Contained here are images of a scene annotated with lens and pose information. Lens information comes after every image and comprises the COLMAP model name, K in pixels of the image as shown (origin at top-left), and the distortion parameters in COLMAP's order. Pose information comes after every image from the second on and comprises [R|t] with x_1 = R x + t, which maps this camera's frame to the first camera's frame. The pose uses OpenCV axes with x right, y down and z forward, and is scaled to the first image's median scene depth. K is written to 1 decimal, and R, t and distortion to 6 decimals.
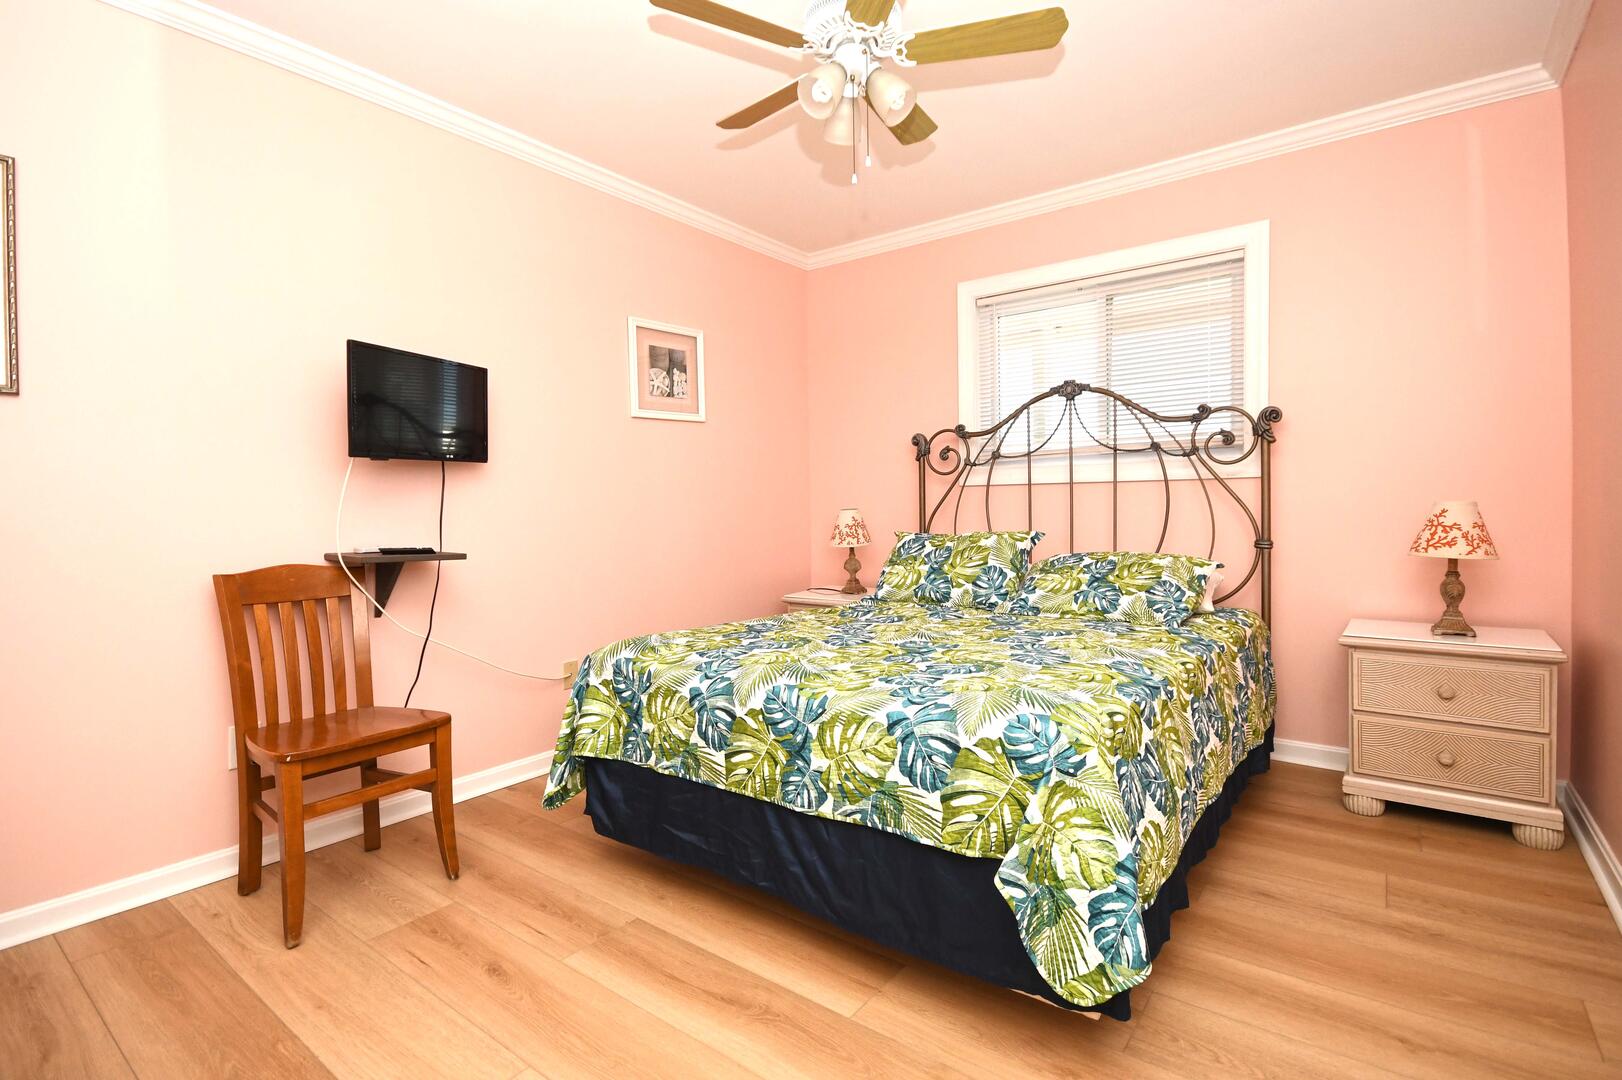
lens RADIAL K [[760.5, 0, 807.9], [0, 760.5, 514.3], [0, 0, 1]] dist [0.002515, 0.000389]
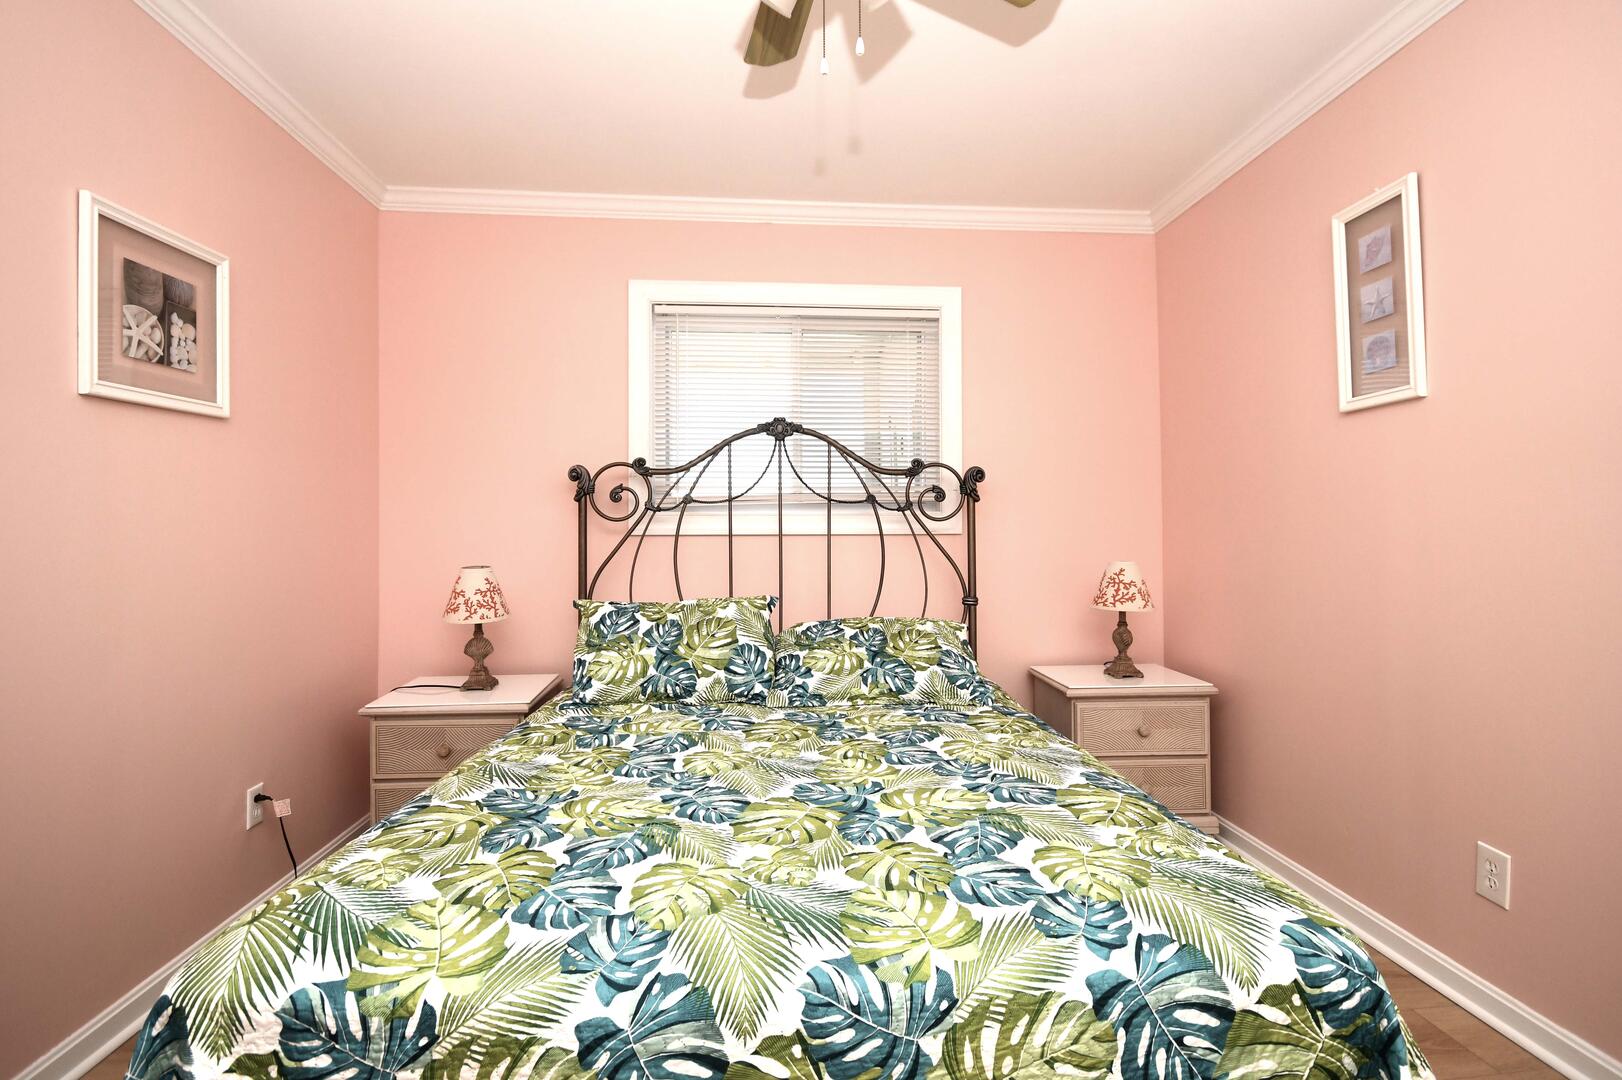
lens RADIAL K [[760.5, 0, 807.9], [0, 760.5, 514.3], [0, 0, 1]] dist [0.002515, 0.000389]
pose [[0.747656, 0.025826, 0.663584, -0.228891], [0.000057, 0.999241, -0.038954, -0.034672], [-0.664087, 0.029162, 0.747087, 0.361460]]
